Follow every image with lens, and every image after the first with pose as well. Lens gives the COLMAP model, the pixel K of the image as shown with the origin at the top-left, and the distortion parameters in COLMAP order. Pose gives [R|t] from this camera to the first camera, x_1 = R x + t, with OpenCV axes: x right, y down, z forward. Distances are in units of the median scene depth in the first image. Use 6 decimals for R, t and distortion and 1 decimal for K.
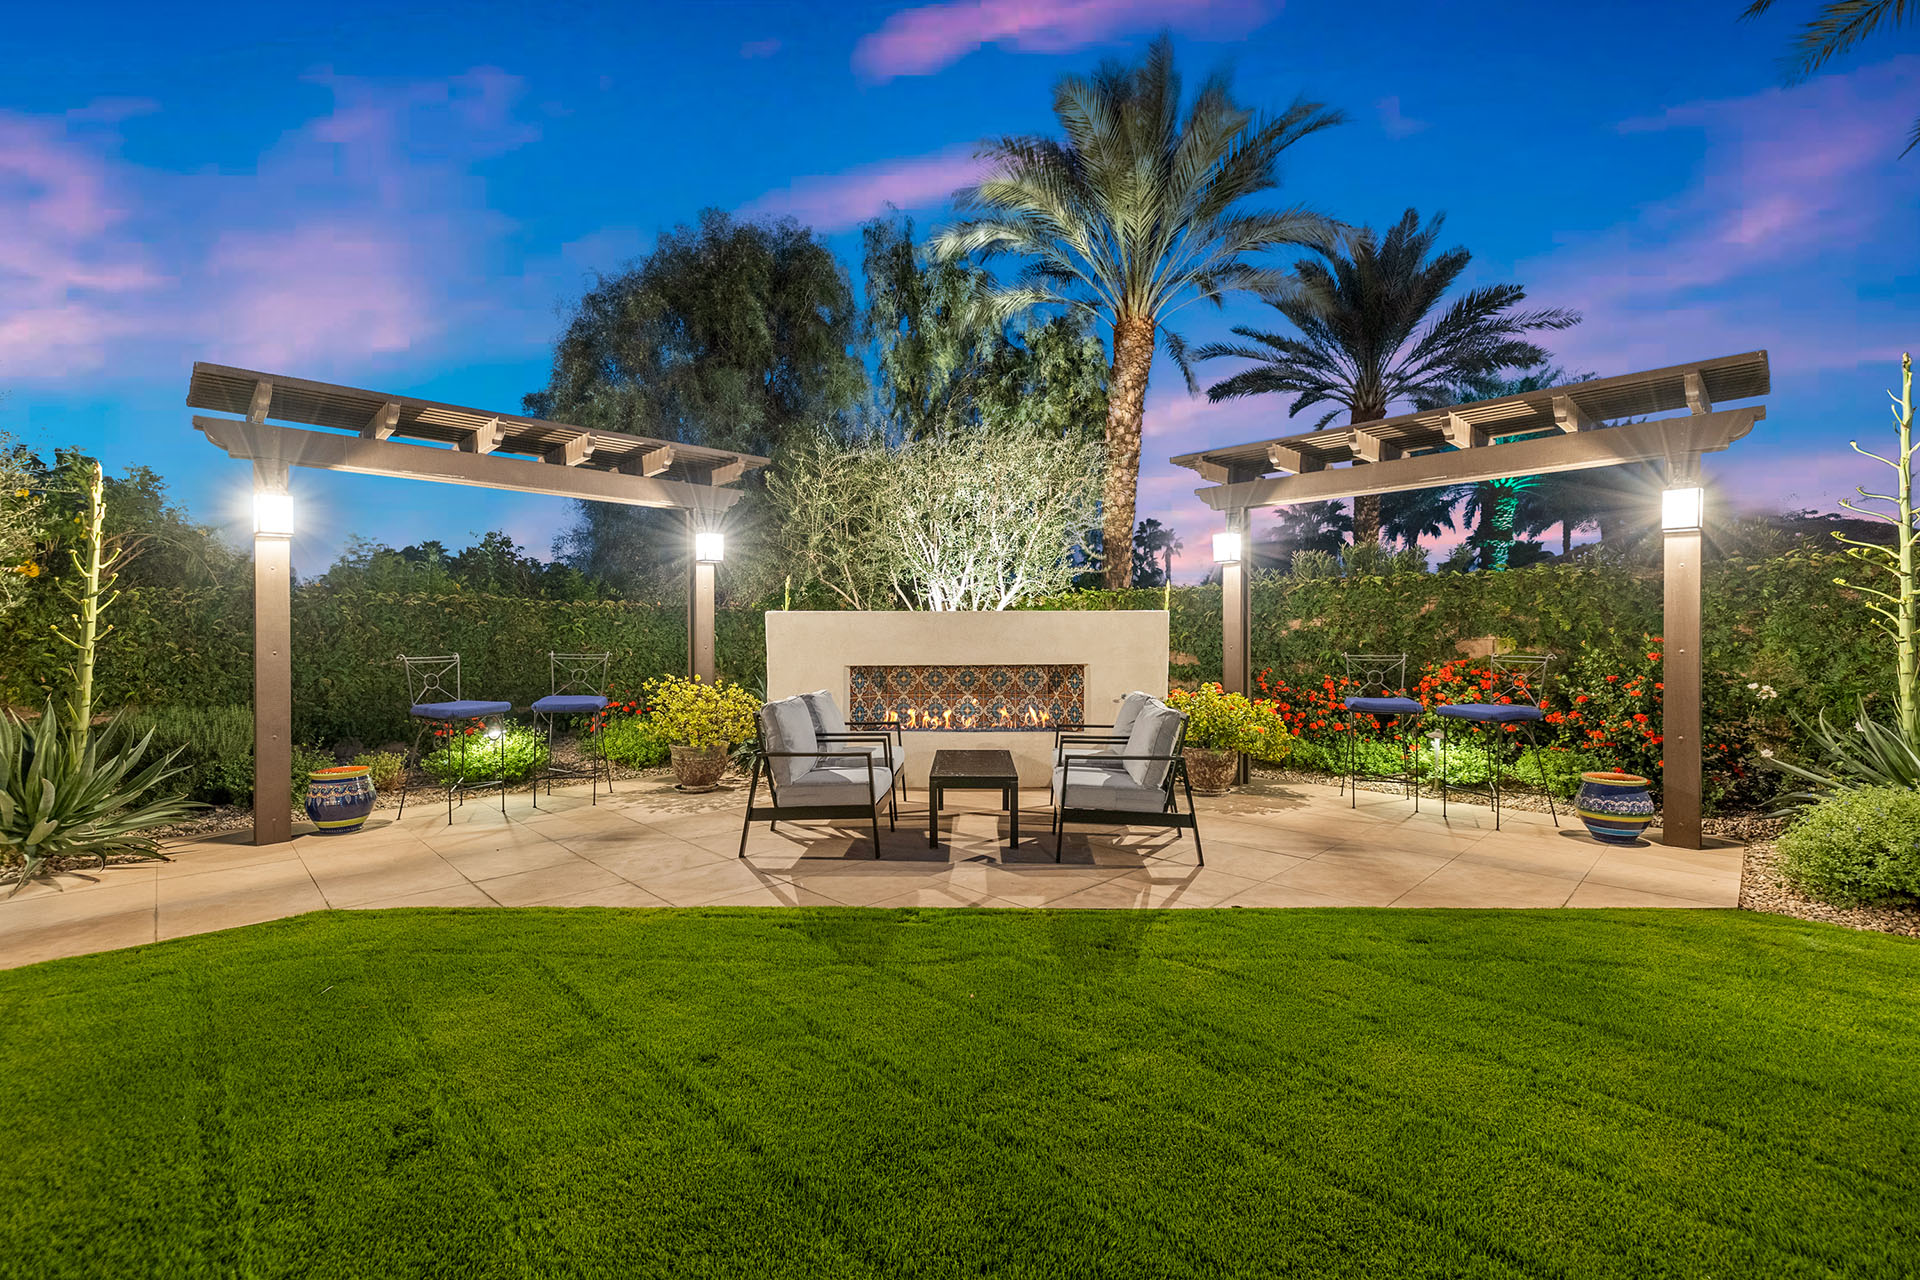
lens RADIAL K [[816.0, 0, 963.4], [0, 816.0, 644.0], [0, 0, 1]] dist [0.002024, 0.000346]
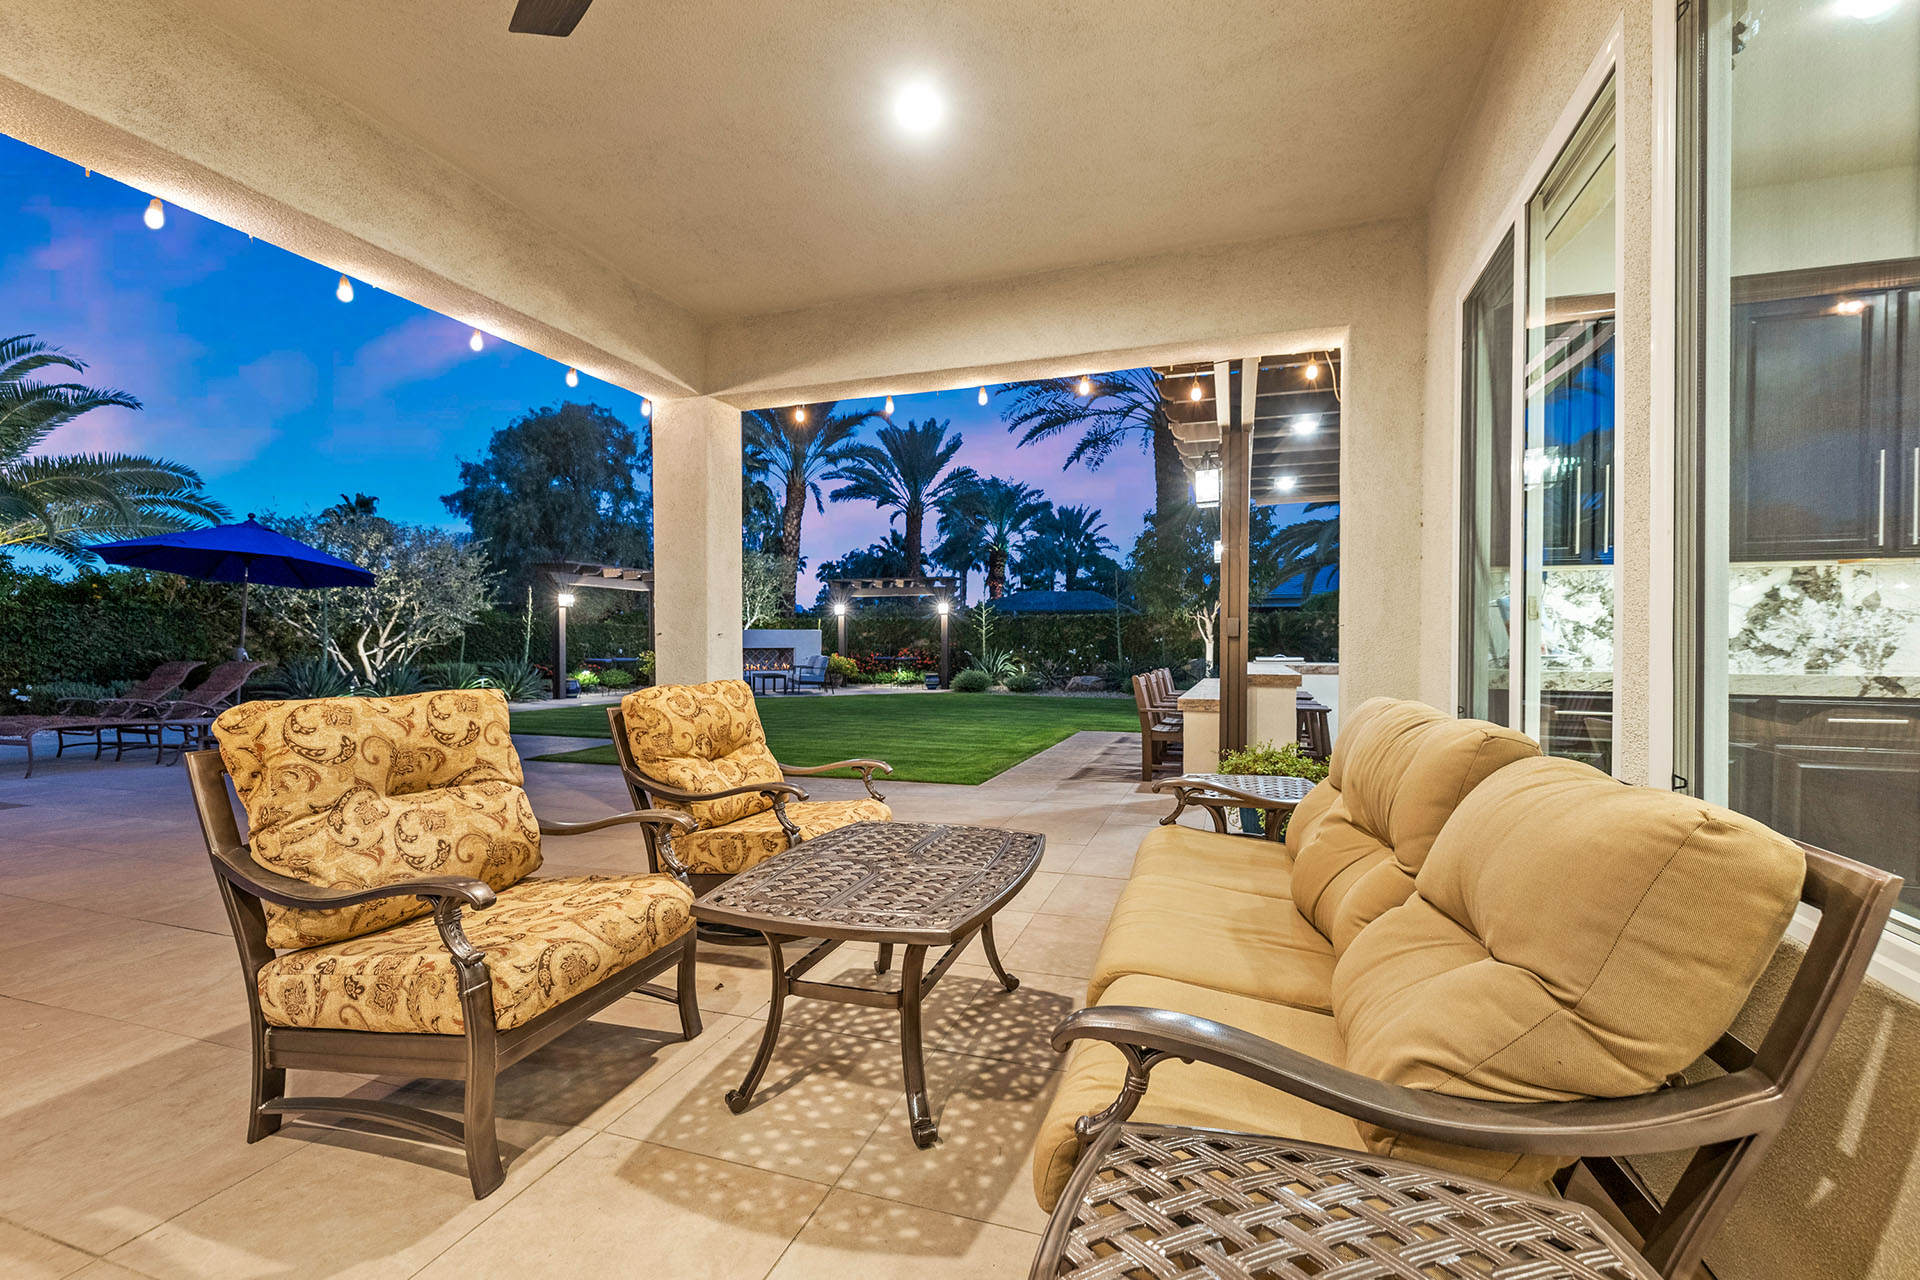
lens RADIAL K [[816.0, 0, 963.4], [0, 816.0, 644.0], [0, 0, 1]] dist [0.002024, 0.000346]
pose [[0.896308, 0.002152, 0.443427, -0.575244], [0.000403, 0.999984, -0.005669, 0.027120], [-0.443433, 0.005260, 0.896292, -1.816203]]
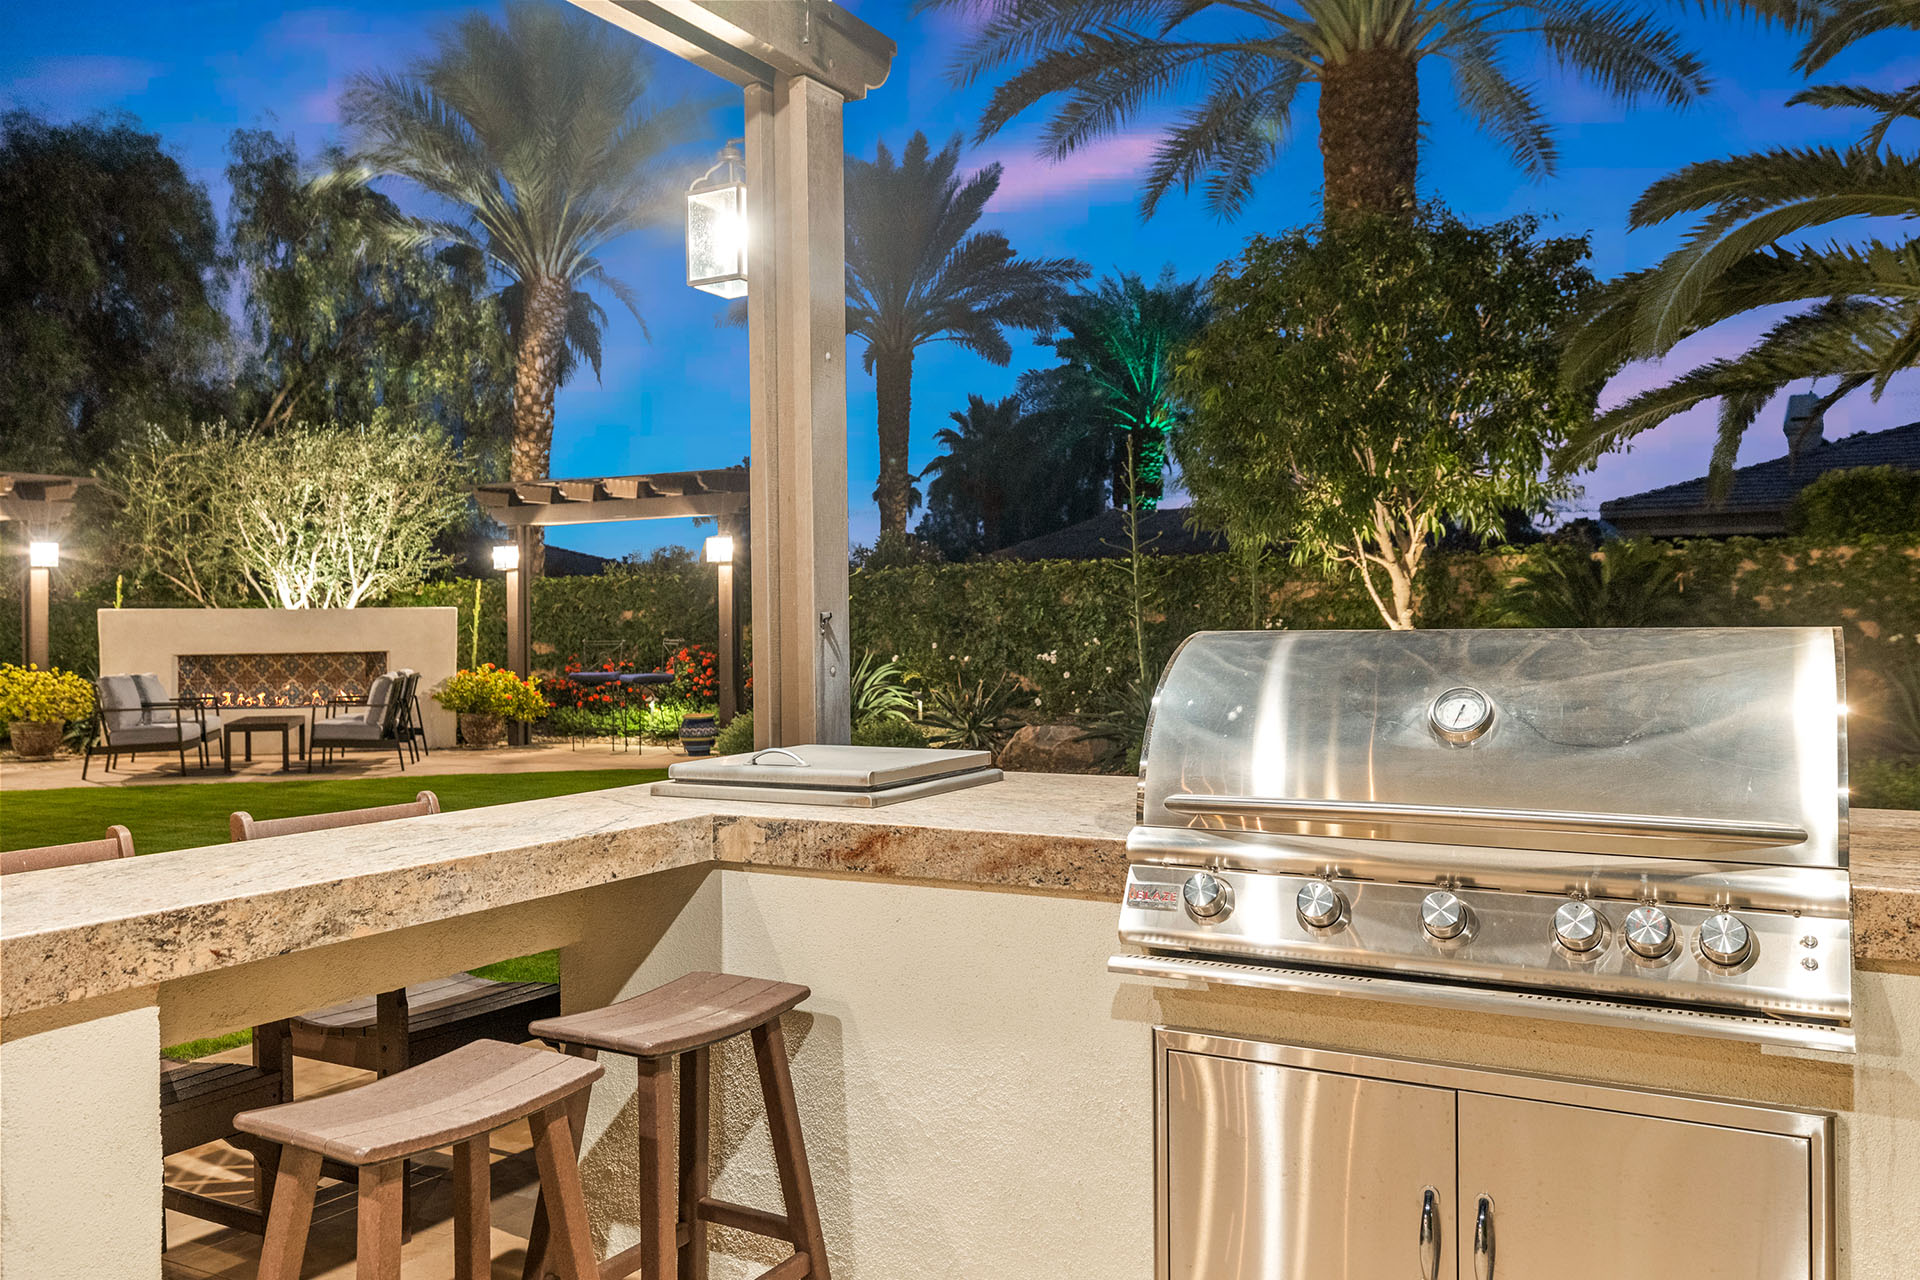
lens RADIAL K [[1520.2, 0, 957.6], [0, 1520.2, 623.4], [0, 0, 1]] dist [-0.002305, 0.002601]
pose [[0.959483, -0.008051, 0.281651, 0.306714], [0.010267, 0.999927, -0.006395, 0.006332], [-0.281579, 0.009027, 0.959496, -1.350357]]
